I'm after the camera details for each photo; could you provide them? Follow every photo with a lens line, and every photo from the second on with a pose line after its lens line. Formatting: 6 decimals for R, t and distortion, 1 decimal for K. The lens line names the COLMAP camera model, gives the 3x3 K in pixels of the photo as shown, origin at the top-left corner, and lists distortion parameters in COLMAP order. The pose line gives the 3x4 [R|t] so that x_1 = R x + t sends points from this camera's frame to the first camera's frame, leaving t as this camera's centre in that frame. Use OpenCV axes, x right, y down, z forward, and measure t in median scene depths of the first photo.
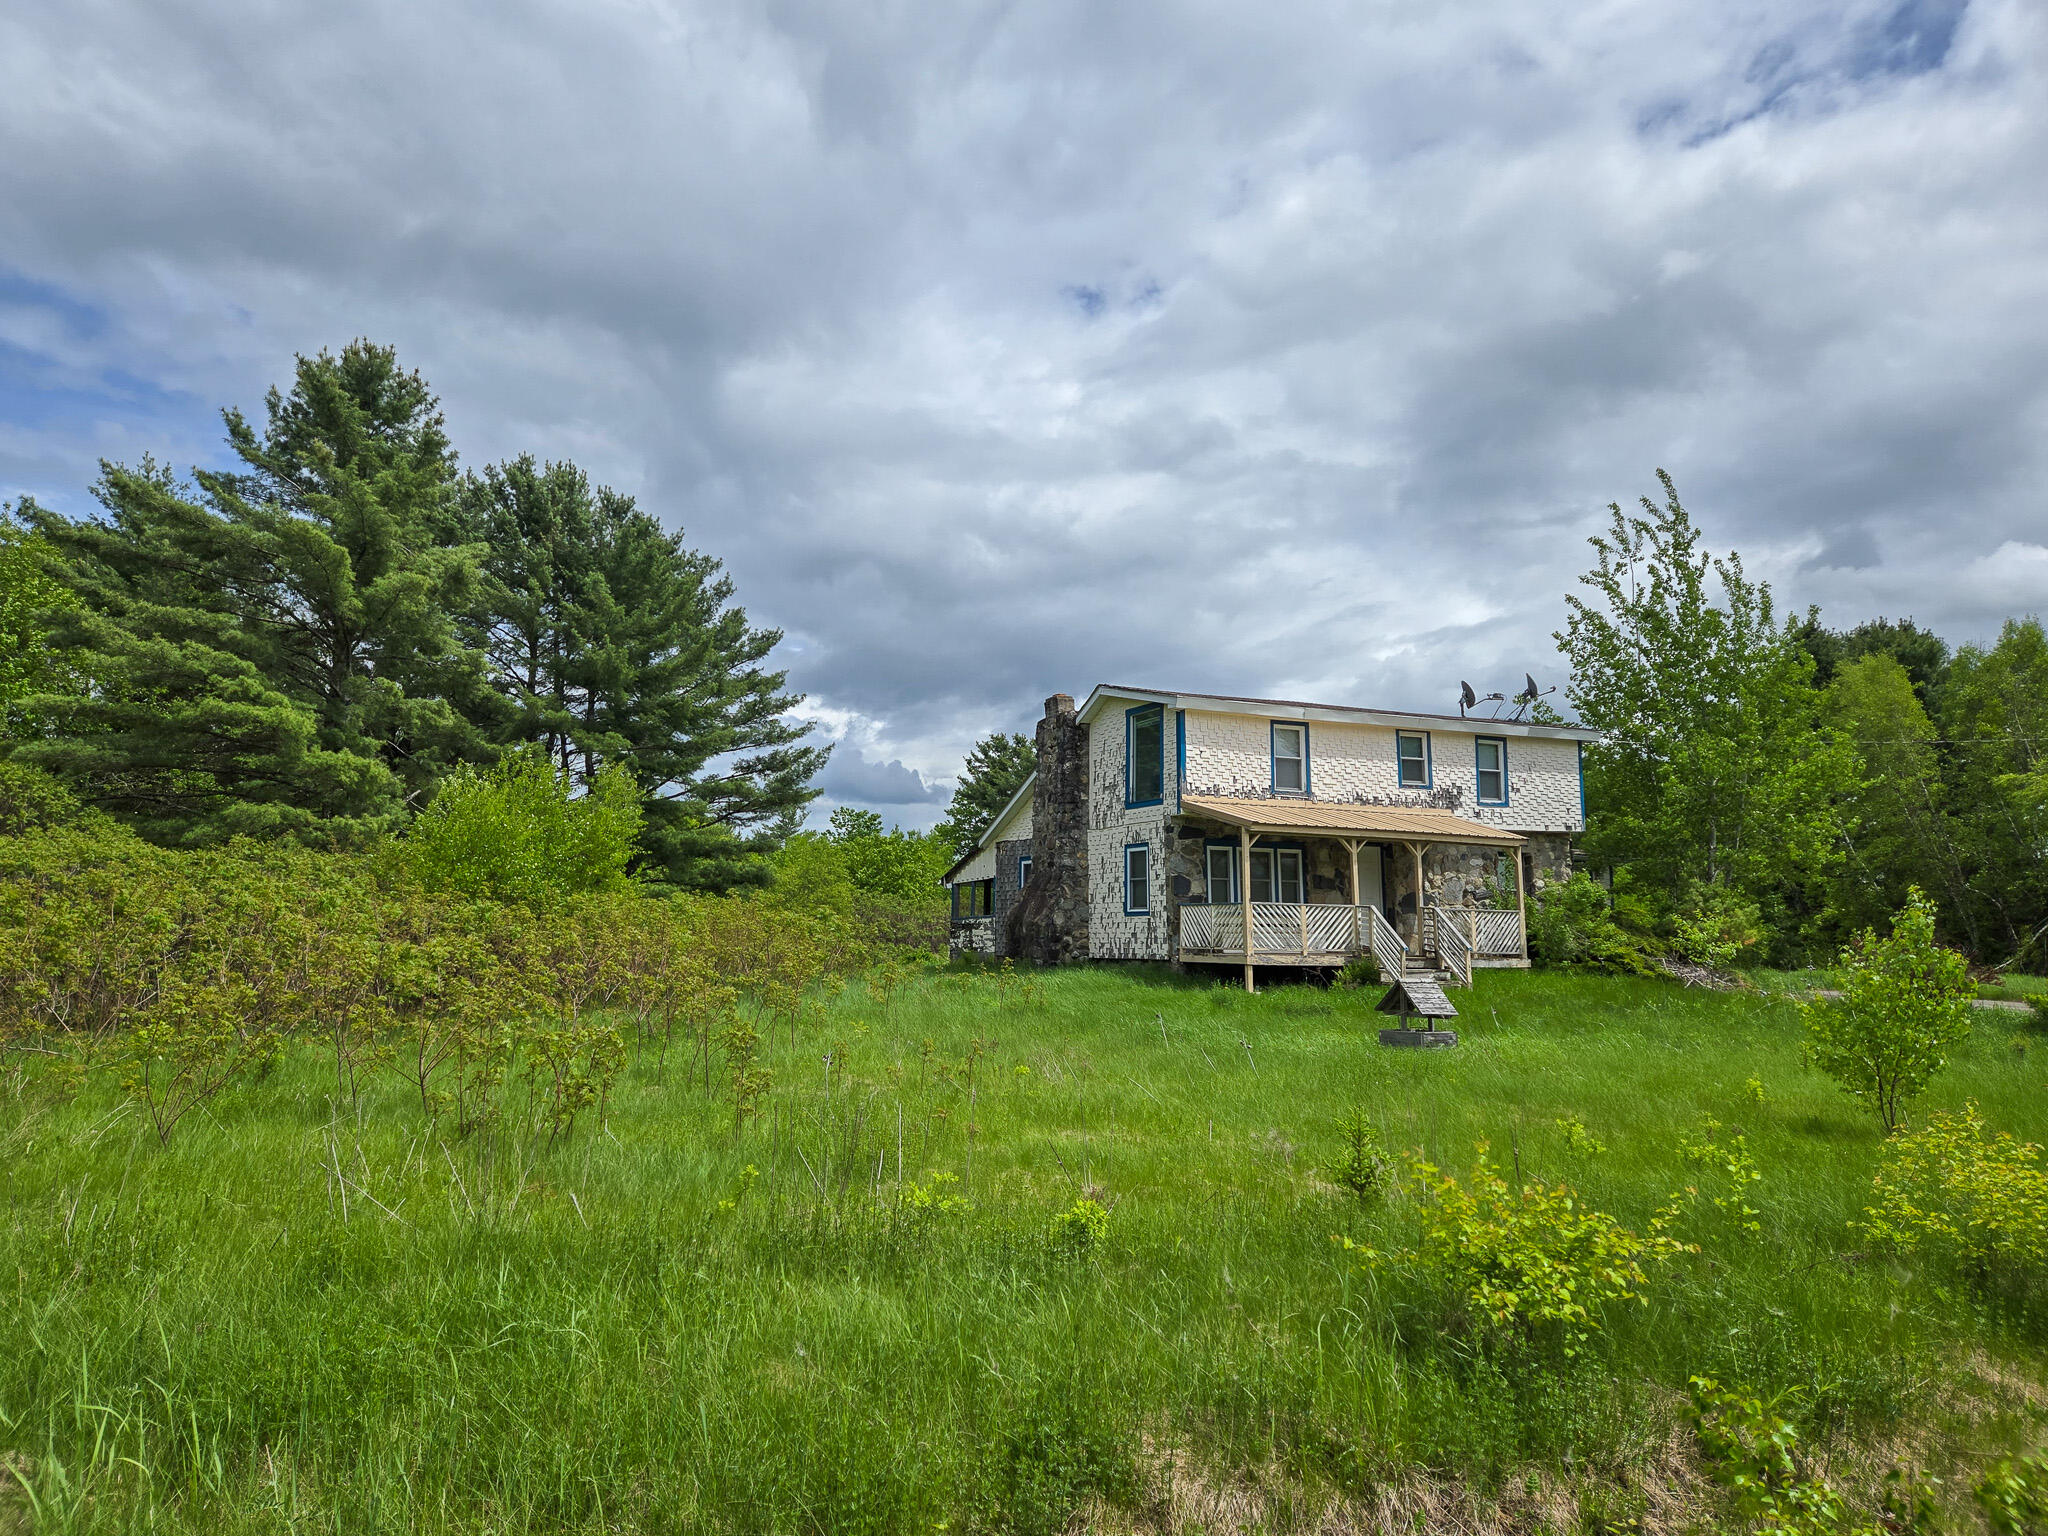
lens RADIAL K [[1359.3, 0, 1026.2], [0, 1359.3, 763.4], [0, 0, 1]] dist [0.040096, -0.002263]
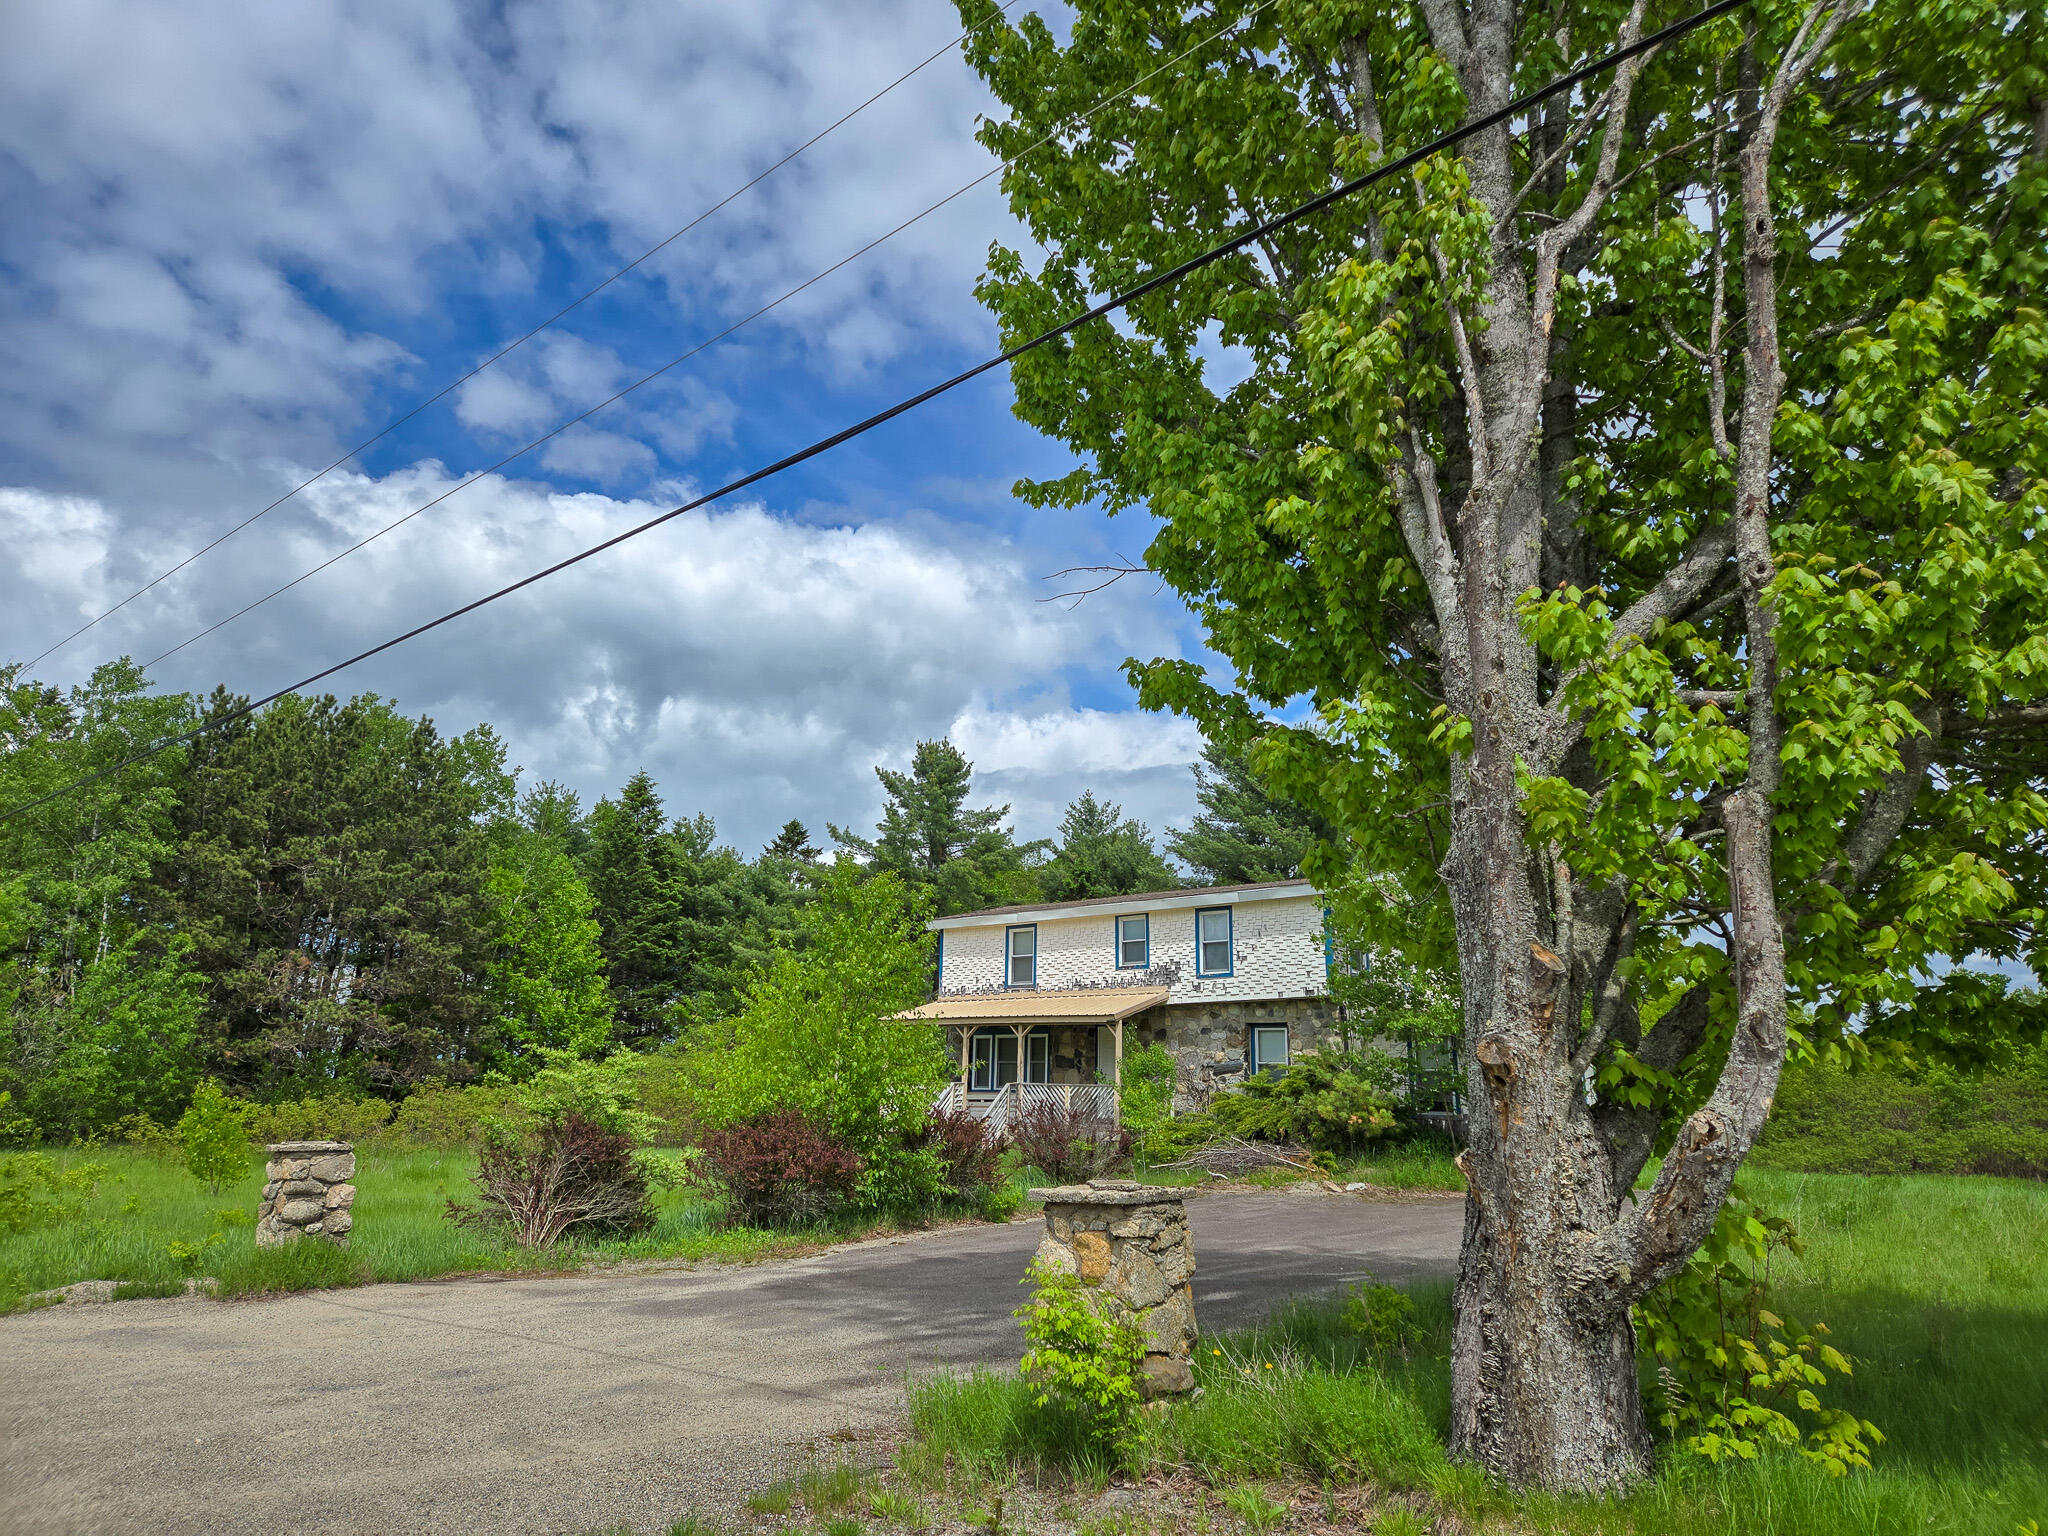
lens RADIAL K [[1359.3, 0, 1007.0], [0, 1359.3, 762.9], [0, 0, 1]] dist [0.040096, -0.002263]
pose [[0.450931, -0.215885, -0.866057, 1.204252], [0.099612, 0.976419, -0.191529, 0.055126], [0.886983, 0.000096, 0.461802, 0.417825]]
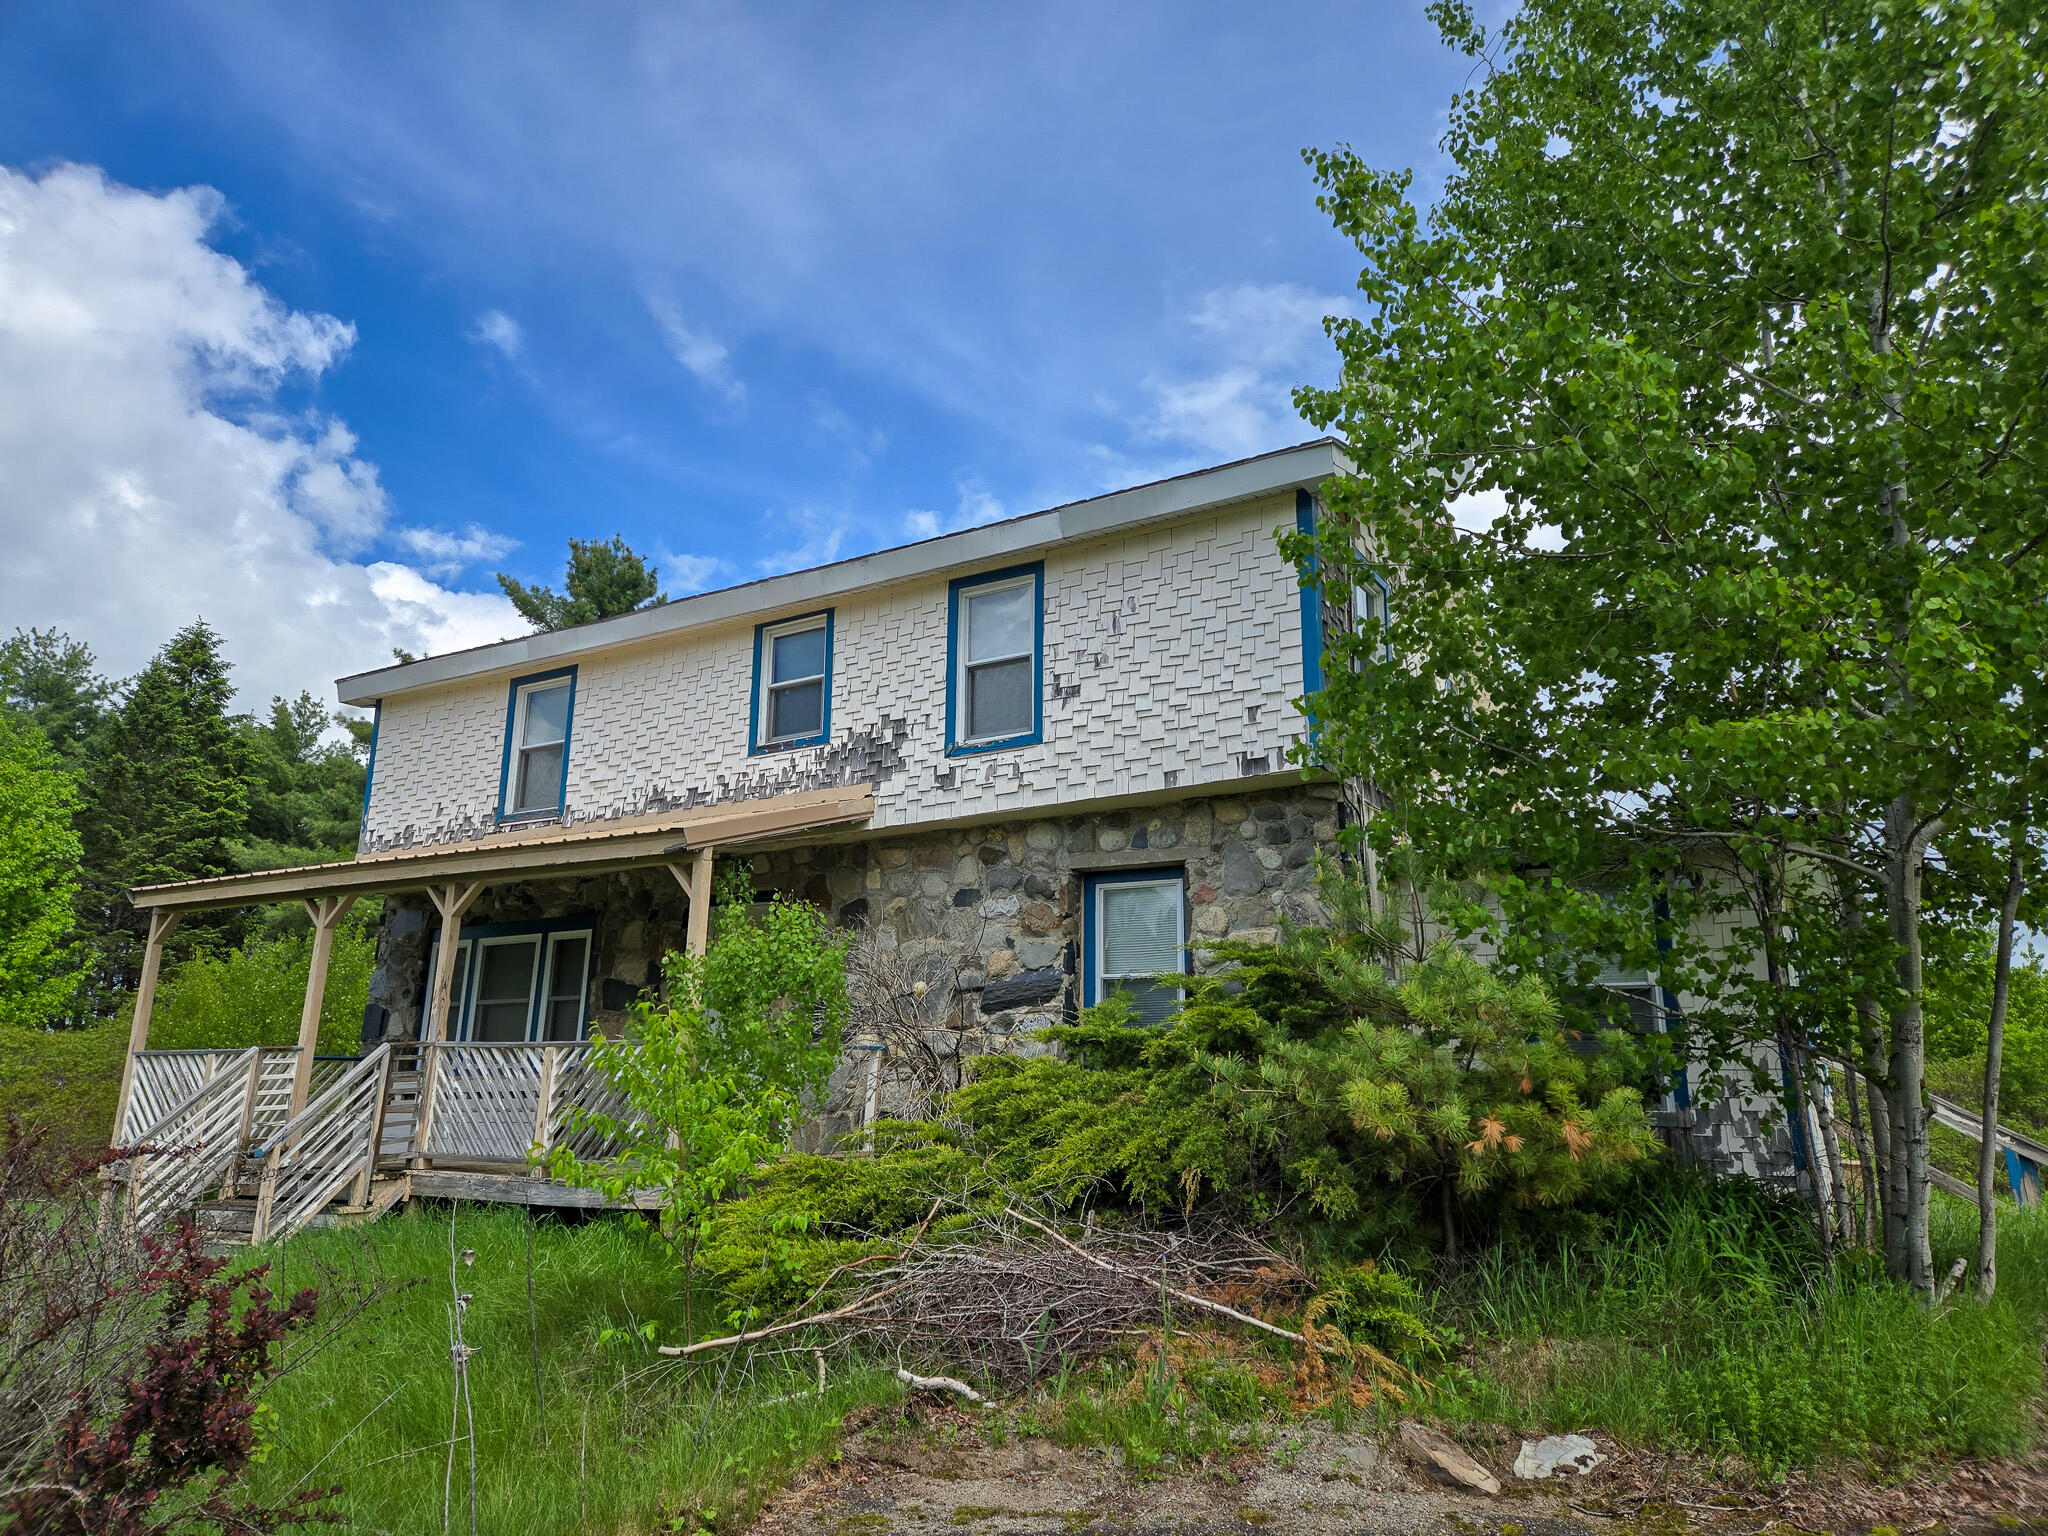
lens RADIAL K [[1359.3, 0, 1044.1], [0, 1359.3, 766.9], [0, 0, 1]] dist [0.040096, -0.002263]
pose [[0.576806, -0.201456, -0.791651, 0.658522], [0.104086, 0.979339, -0.173380, 0.103772], [0.810223, 0.017606, 0.585857, 0.820155]]
